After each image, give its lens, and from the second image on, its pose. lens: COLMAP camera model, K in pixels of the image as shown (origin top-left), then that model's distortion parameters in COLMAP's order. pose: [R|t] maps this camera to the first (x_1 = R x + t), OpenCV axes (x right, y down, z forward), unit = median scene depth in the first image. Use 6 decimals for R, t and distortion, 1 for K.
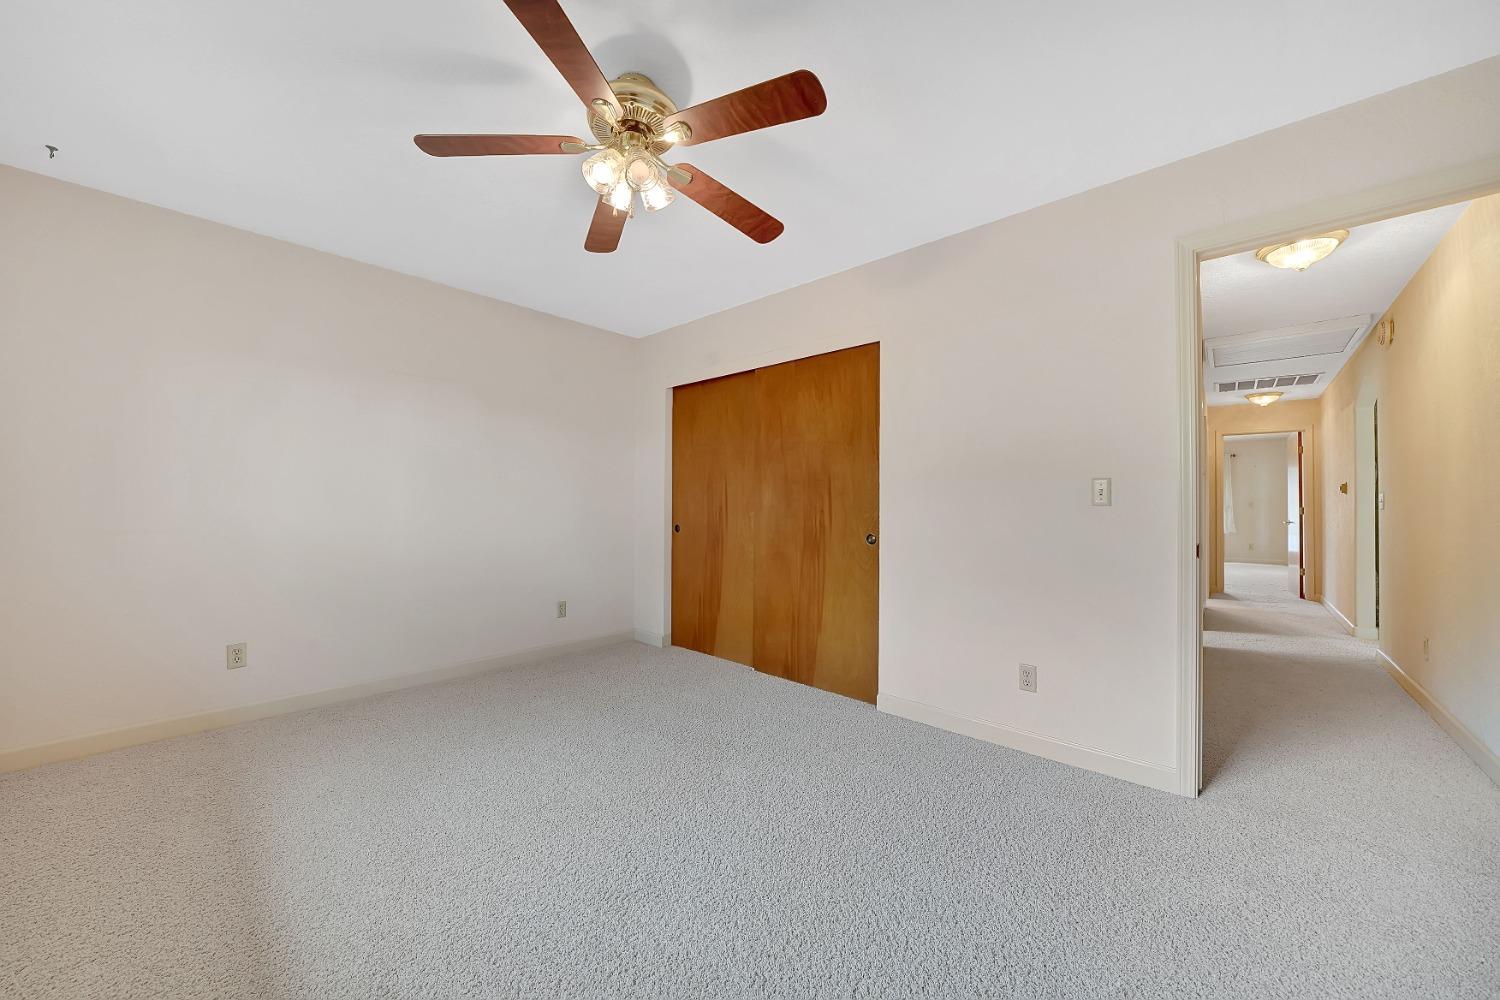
lens RADIAL K [[527.7, 0, 750.0], [0, 527.7, 500.0], [0, 0, 1]] dist [-0.026326, 0.005335]
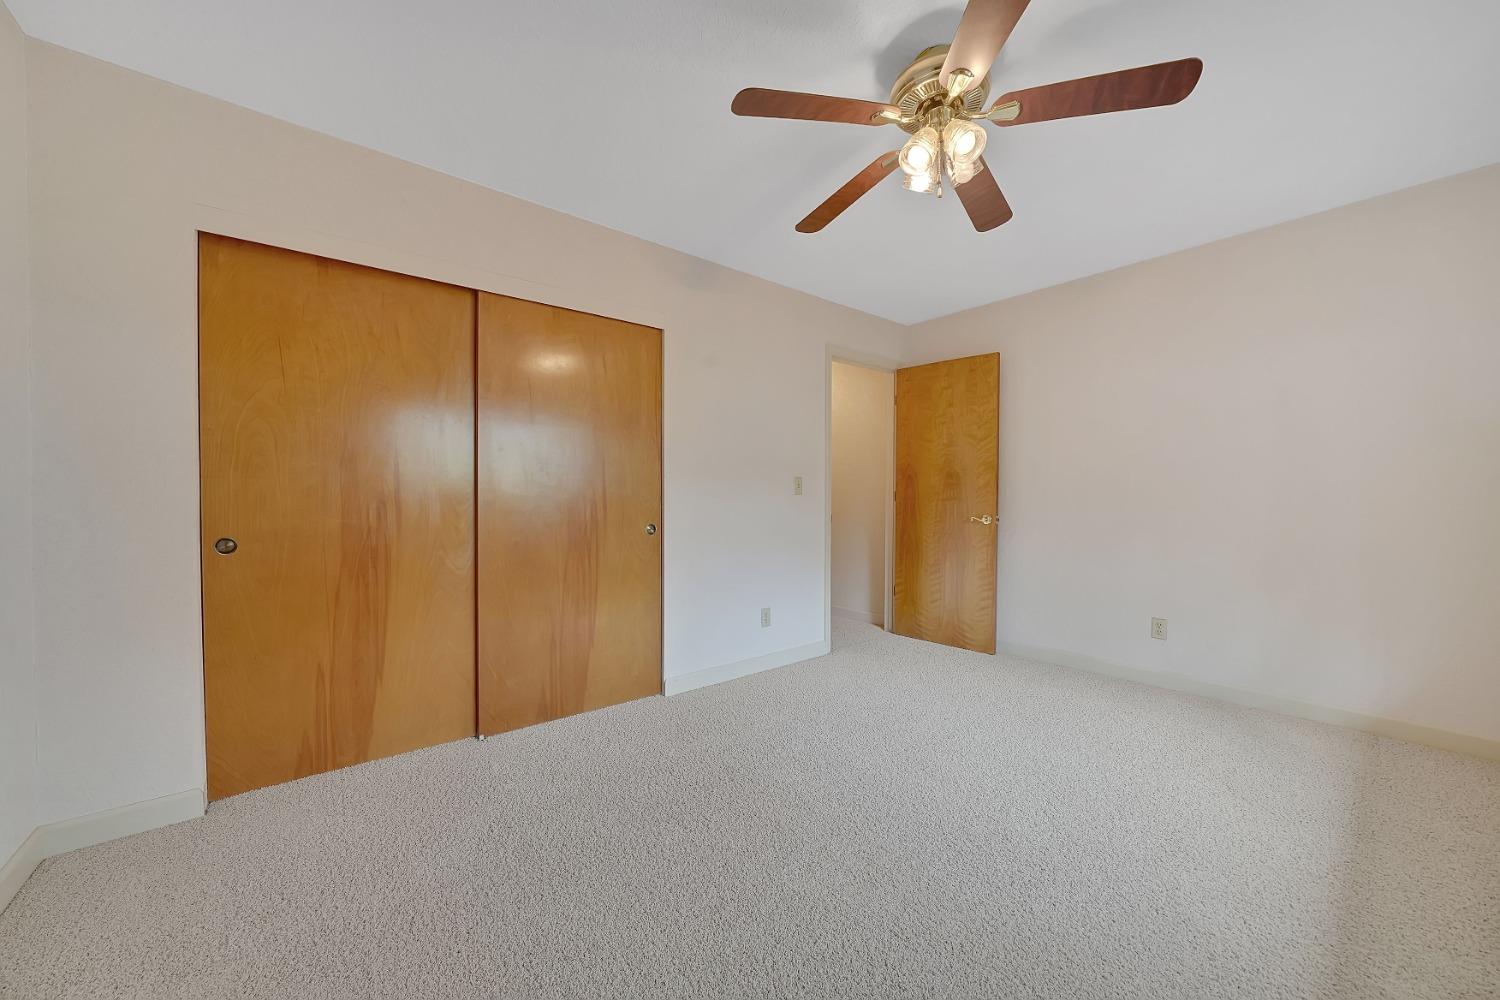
lens RADIAL K [[527.7, 0, 750.0], [0, 527.7, 500.0], [0, 0, 1]] dist [-0.026326, 0.005335]
pose [[0.189694, -0.022719, 0.981580, -0.644350], [-0.011563, 0.999611, 0.025370, -0.006653], [-0.981775, -0.016162, 0.189357, 0.591302]]
